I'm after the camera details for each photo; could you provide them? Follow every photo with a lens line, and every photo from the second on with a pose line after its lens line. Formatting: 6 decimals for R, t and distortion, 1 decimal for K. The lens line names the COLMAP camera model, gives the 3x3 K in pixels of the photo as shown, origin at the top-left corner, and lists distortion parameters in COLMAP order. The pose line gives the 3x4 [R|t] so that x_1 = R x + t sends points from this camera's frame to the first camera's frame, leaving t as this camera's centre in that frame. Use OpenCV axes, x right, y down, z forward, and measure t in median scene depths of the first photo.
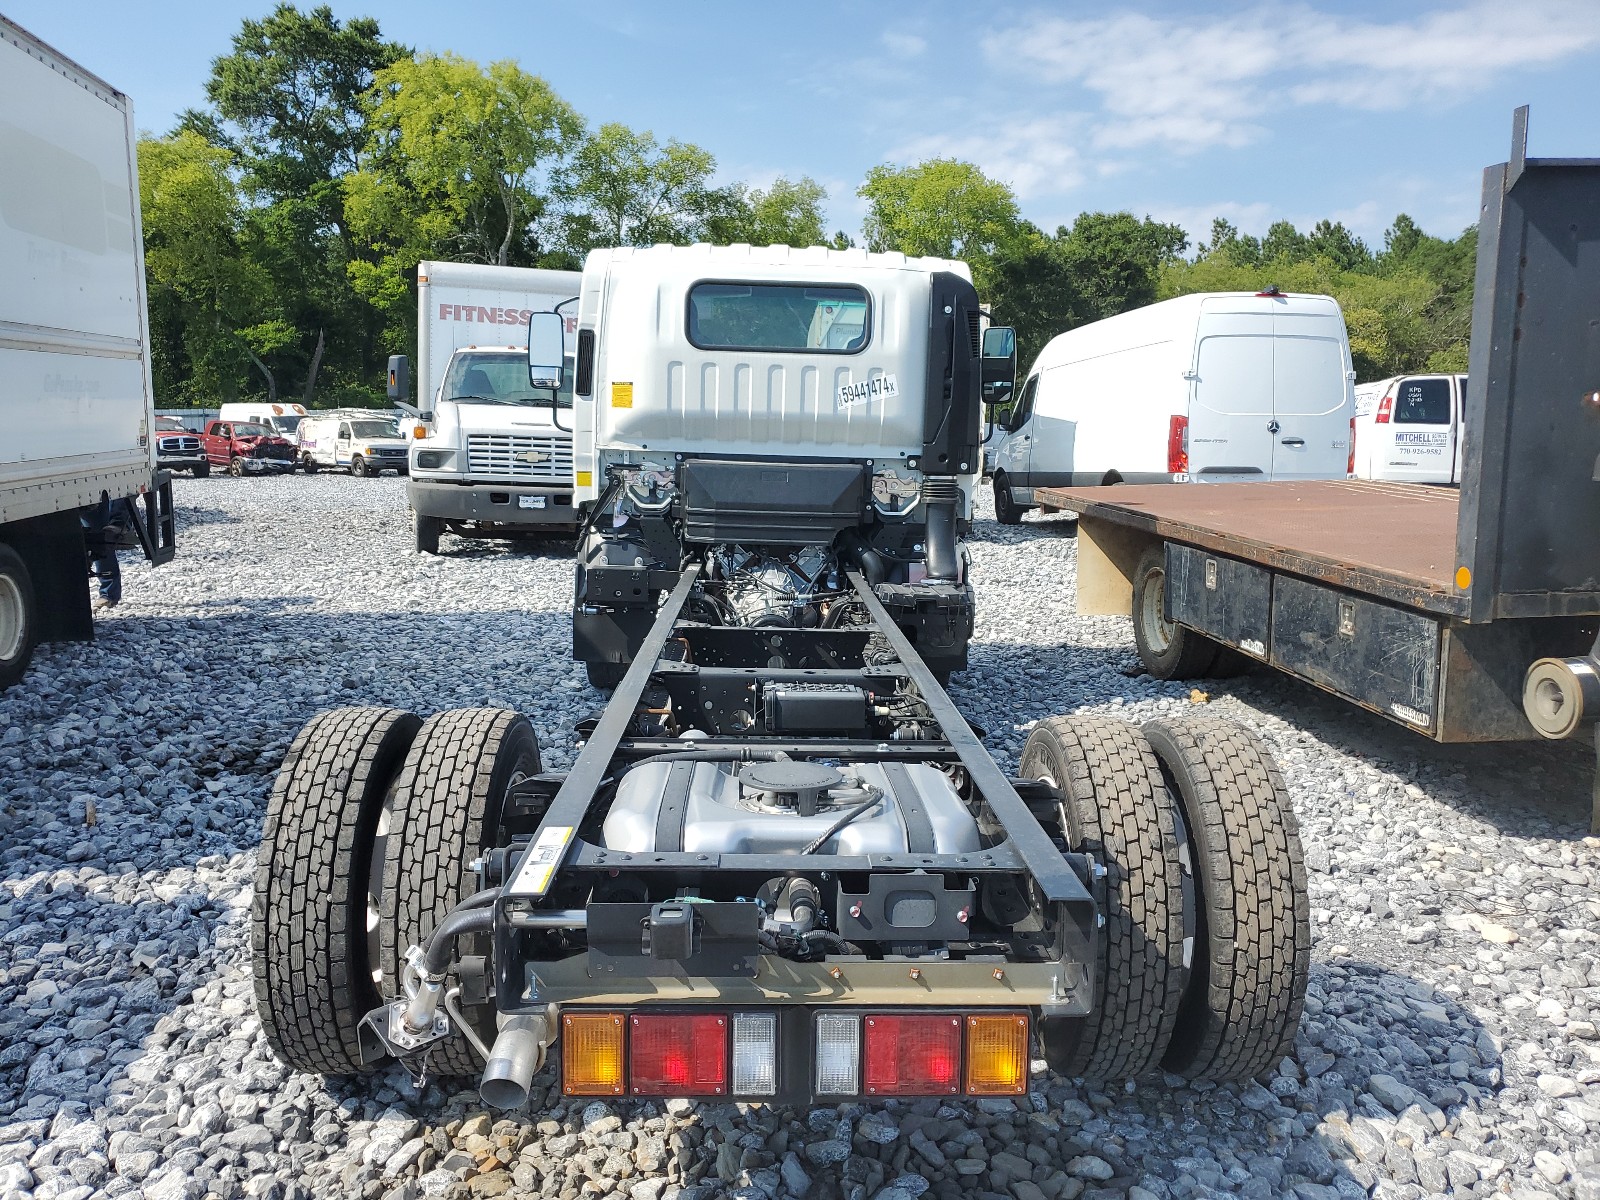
lens RADIAL K [[1303.9, 0, 800.0], [0, 1303.9, 600.0], [0, 0, 1]] dist [0.040351, 0.002276]
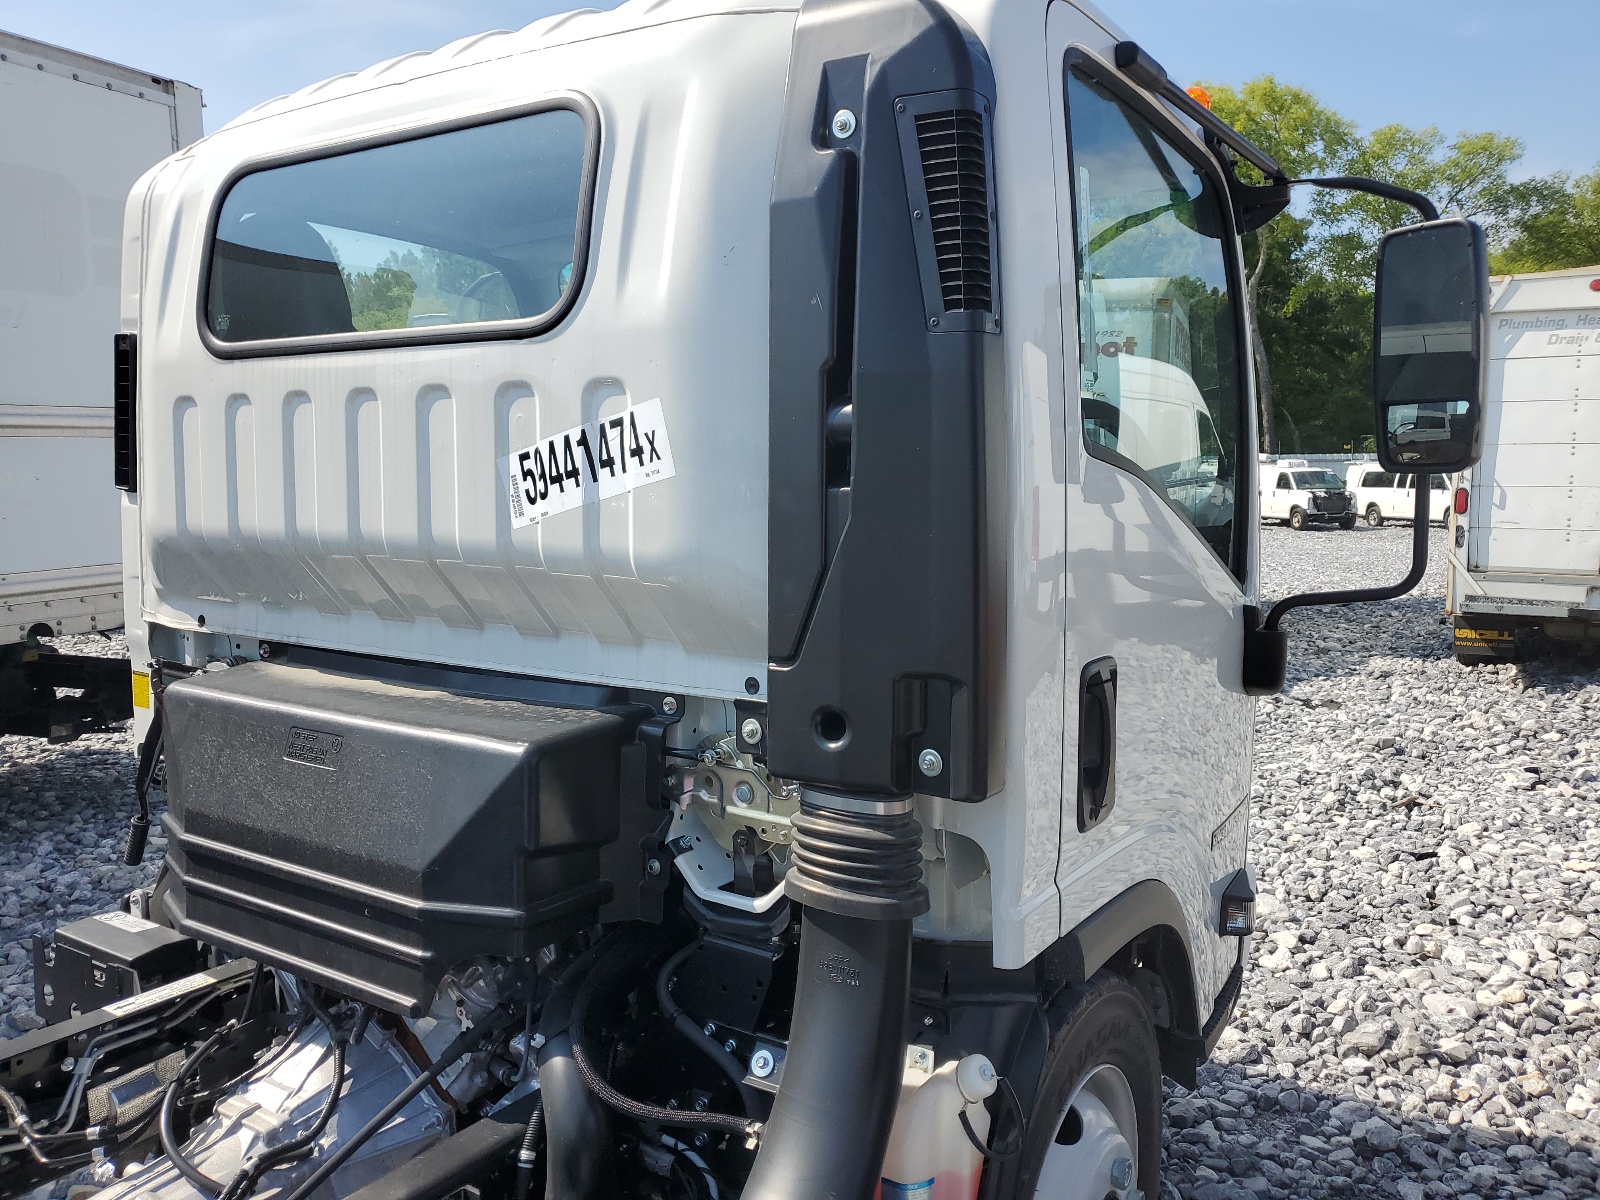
lens RADIAL K [[1264.4, 0, 802.6], [0, 1264.4, 598.3], [0, 0, 1]] dist [0.000900, 0.001422]
pose [[0.811654, 0.038271, -0.582884, 0.302667], [-0.058478, 0.998162, -0.015893, -0.159685], [0.581205, 0.046986, 0.812400, 0.994832]]
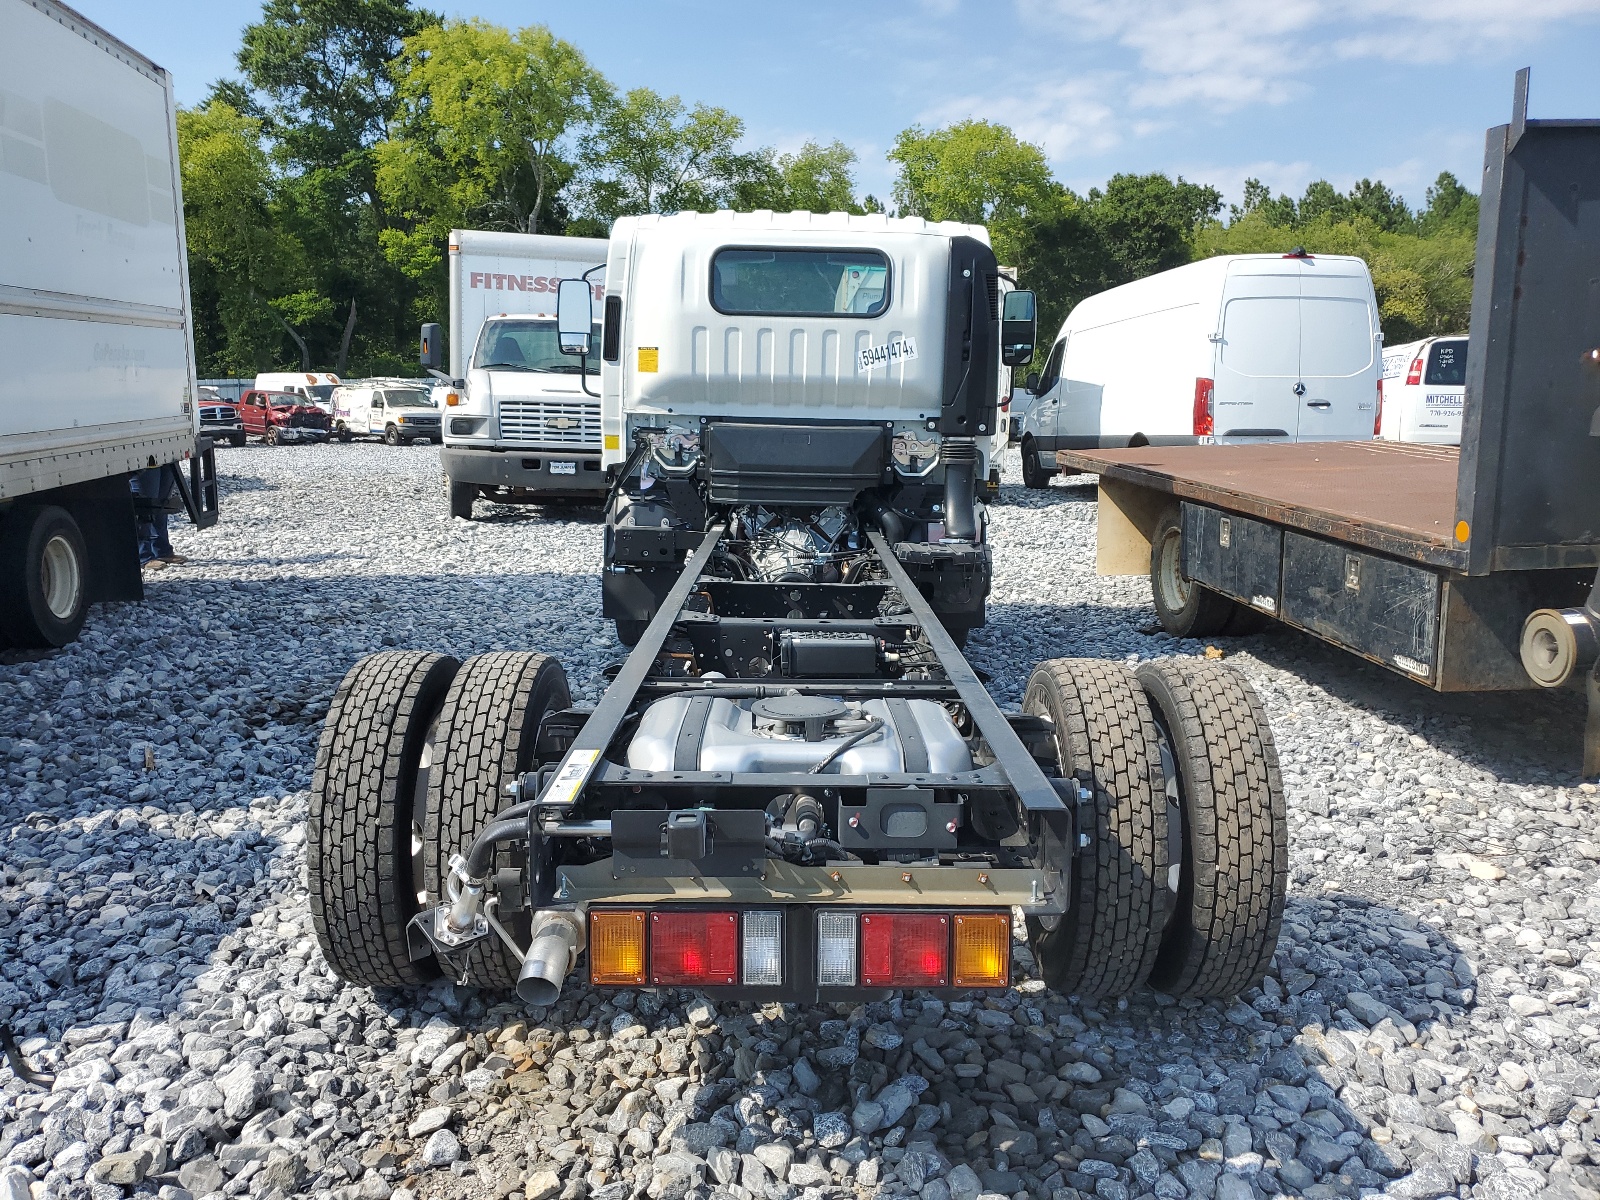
lens RADIAL K [[1309.1, 0, 800.0], [0, 1309.1, 600.0], [0, 0, 1]] dist [0.040013, -0.002526]
pose [[0.999703, -0.001764, -0.024297, 0.009725], [0.002340, 0.999716, 0.023709, 0.009700], [0.024248, -0.023759, 0.999424, -0.040924]]
